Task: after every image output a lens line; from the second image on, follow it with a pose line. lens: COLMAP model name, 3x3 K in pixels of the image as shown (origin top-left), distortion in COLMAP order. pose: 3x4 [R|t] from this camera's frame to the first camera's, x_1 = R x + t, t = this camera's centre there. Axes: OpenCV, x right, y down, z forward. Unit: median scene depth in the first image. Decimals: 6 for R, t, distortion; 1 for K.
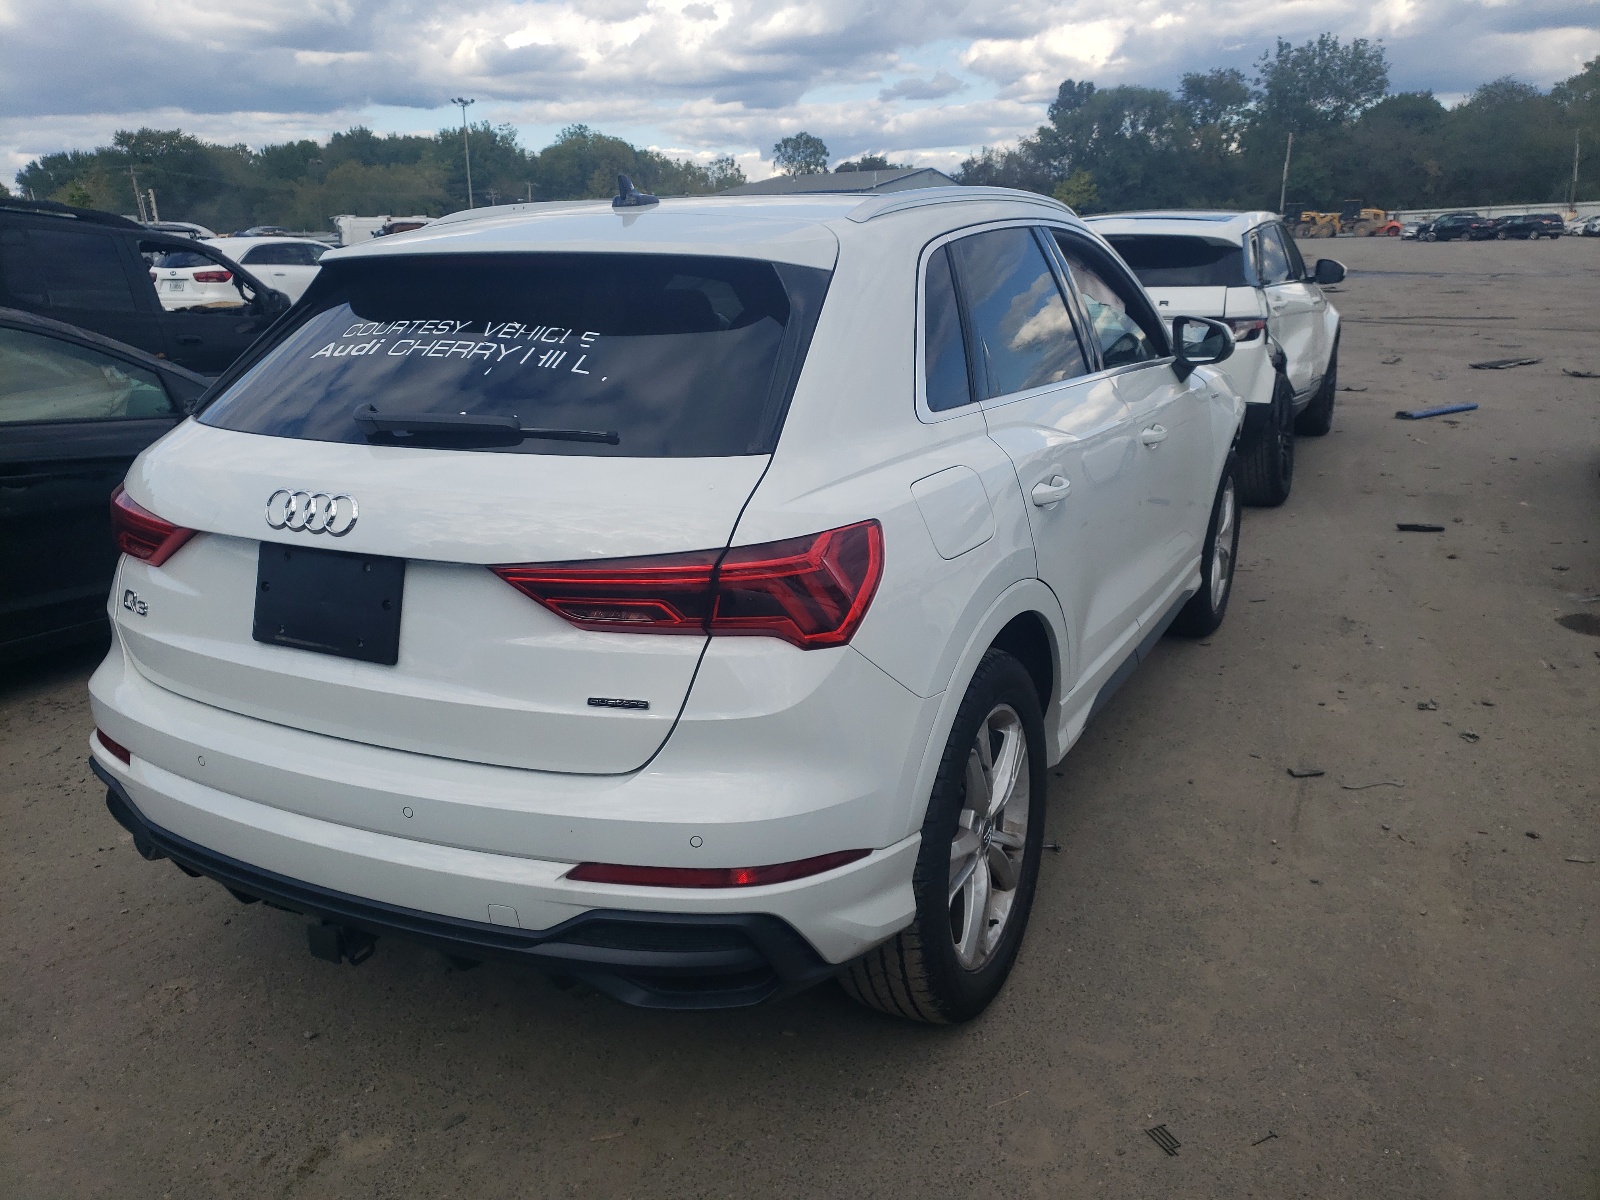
lens RADIAL K [[1215.3, 0, 808.0], [0, 1215.3, 600.1], [0, 0, 1]] dist [0.005350, 0.009708]
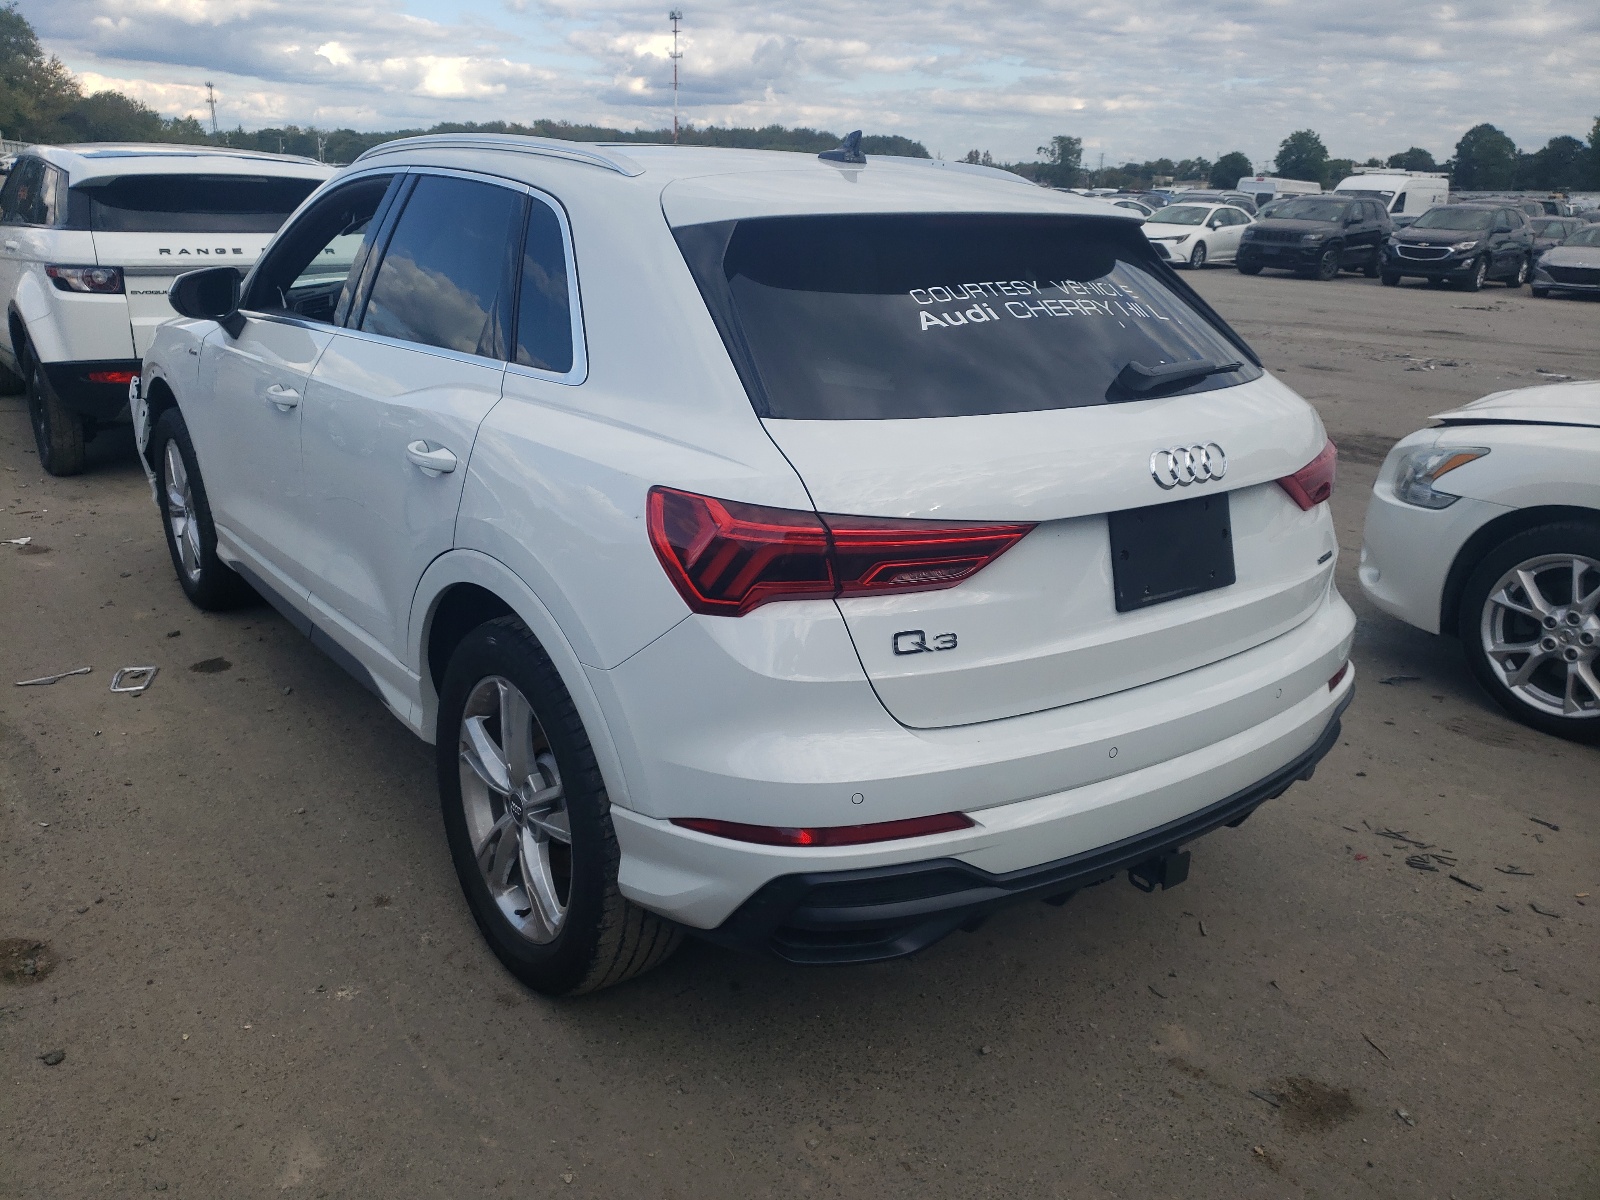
lens RADIAL K [[1215.3, 0, 808.0], [0, 1215.3, 600.1], [0, 0, 1]] dist [0.005350, 0.009708]
pose [[0.465339, -0.259996, 0.846086, -1.347222], [0.222146, 0.959597, 0.172699, -0.195051], [-0.856803, 0.107591, 0.504295, 0.690536]]
